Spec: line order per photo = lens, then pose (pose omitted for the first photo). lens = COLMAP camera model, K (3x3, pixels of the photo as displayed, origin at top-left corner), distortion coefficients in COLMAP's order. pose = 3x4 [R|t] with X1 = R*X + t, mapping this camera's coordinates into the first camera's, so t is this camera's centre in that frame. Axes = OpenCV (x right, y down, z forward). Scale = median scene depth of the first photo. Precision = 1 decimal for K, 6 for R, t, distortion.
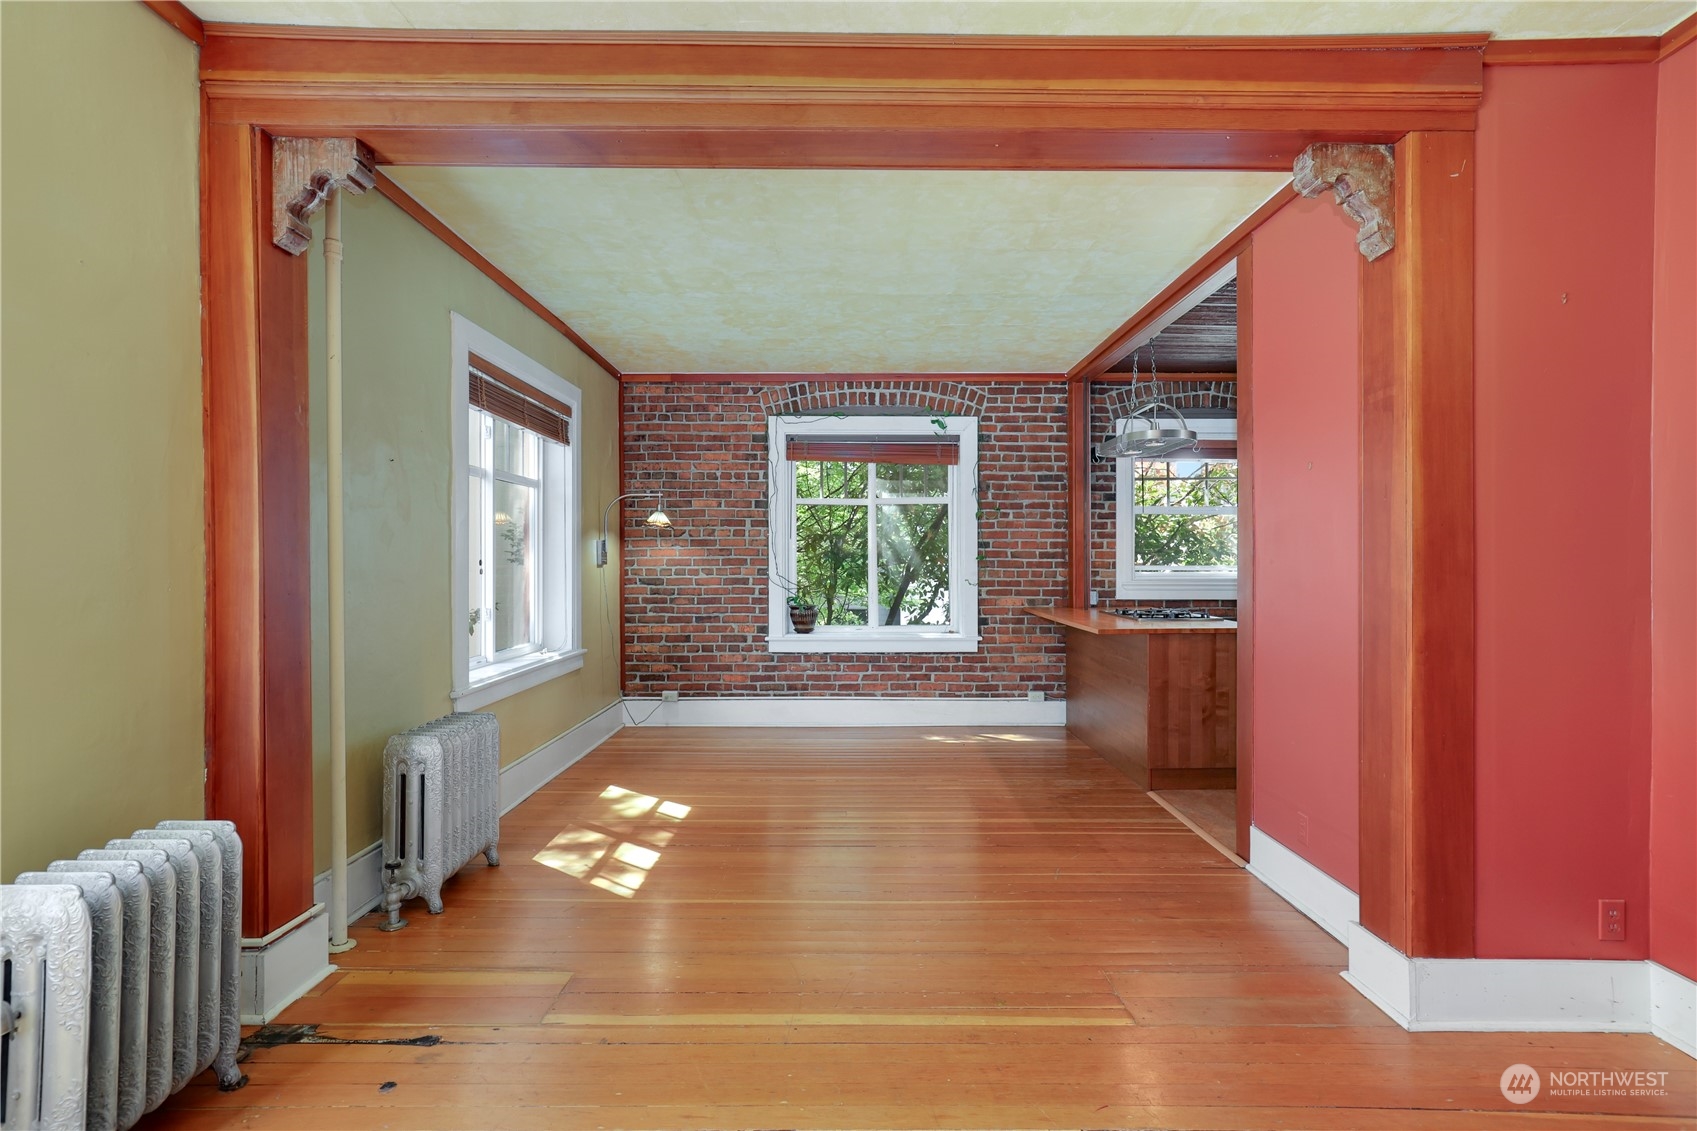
lens RADIAL K [[774.2, 0, 851.0], [0, 774.2, 566.5], [0, 0, 1]] dist [0.003847, 0.000953]
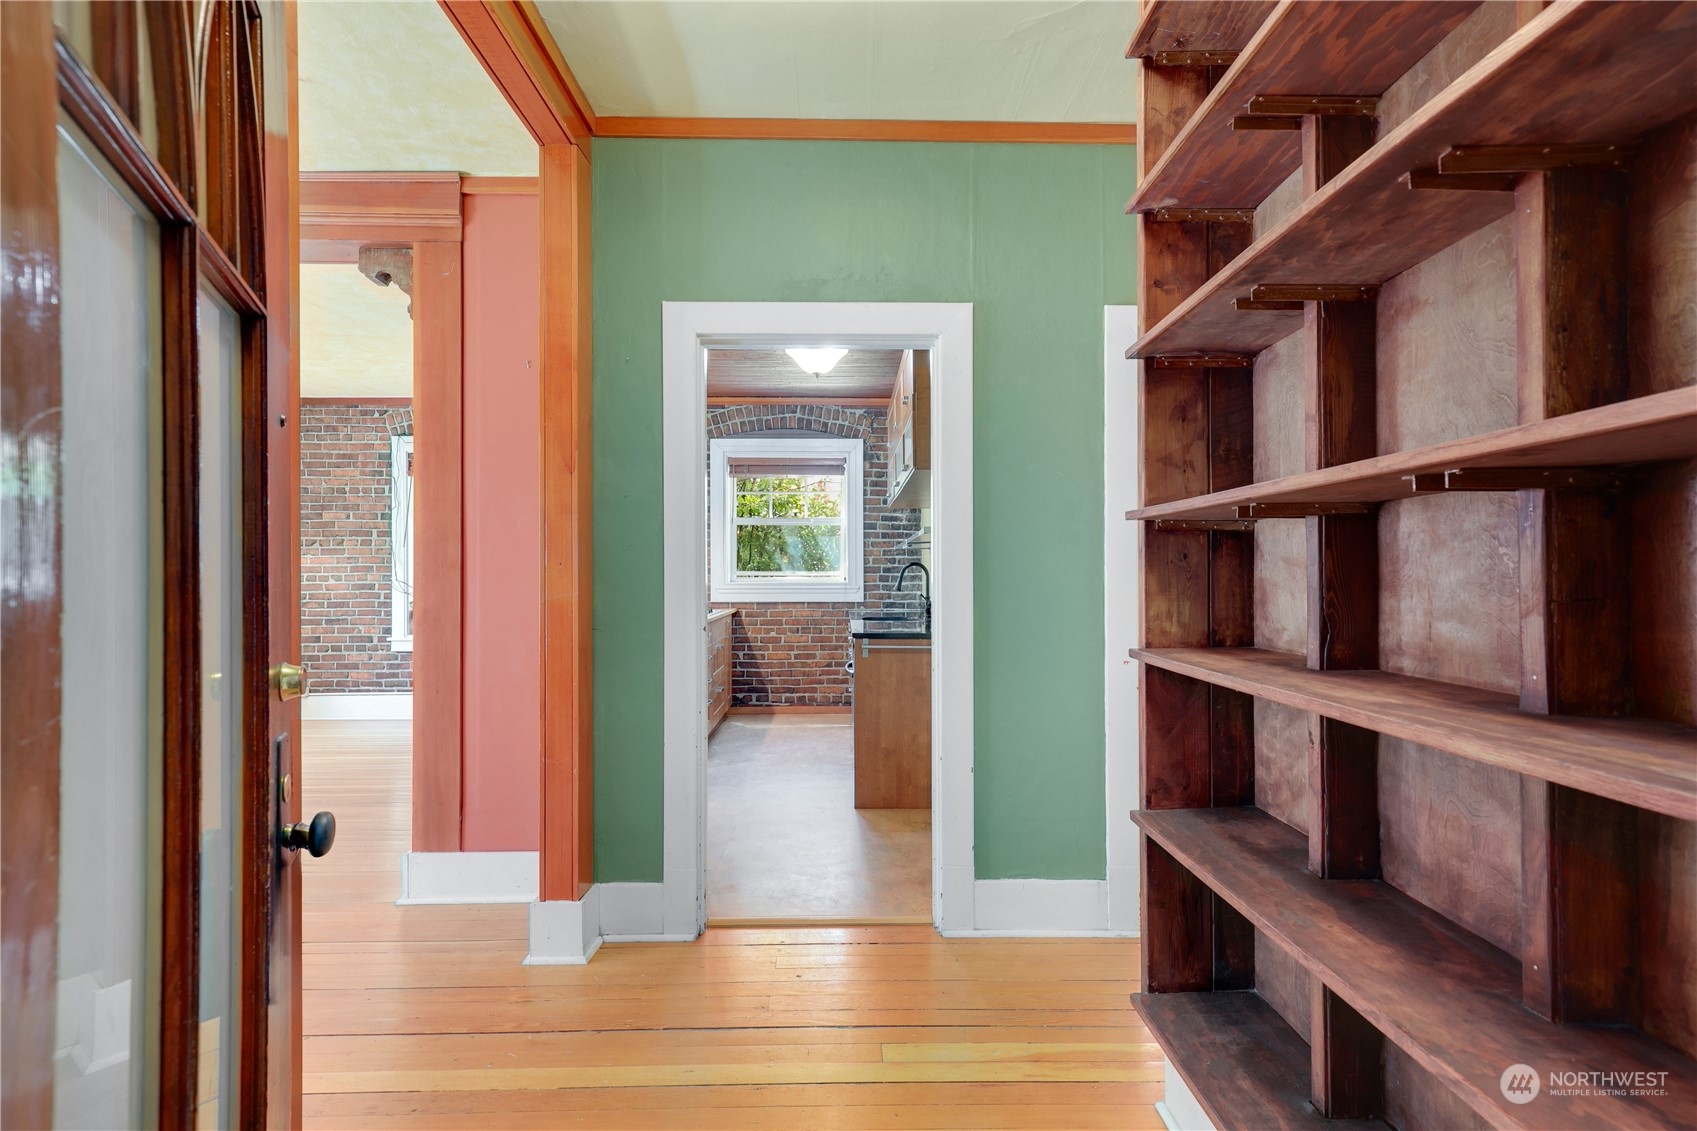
lens RADIAL K [[802.8, 0, 854.7], [0, 802.8, 574.9], [0, 0, 1]] dist [-0.000358, 0.008230]
pose [[0.999863, -0.003259, 0.016211, 0.528002], [0.003400, 0.999957, -0.008682, 0.014463], [-0.016182, 0.008736, 0.999831, -0.146706]]
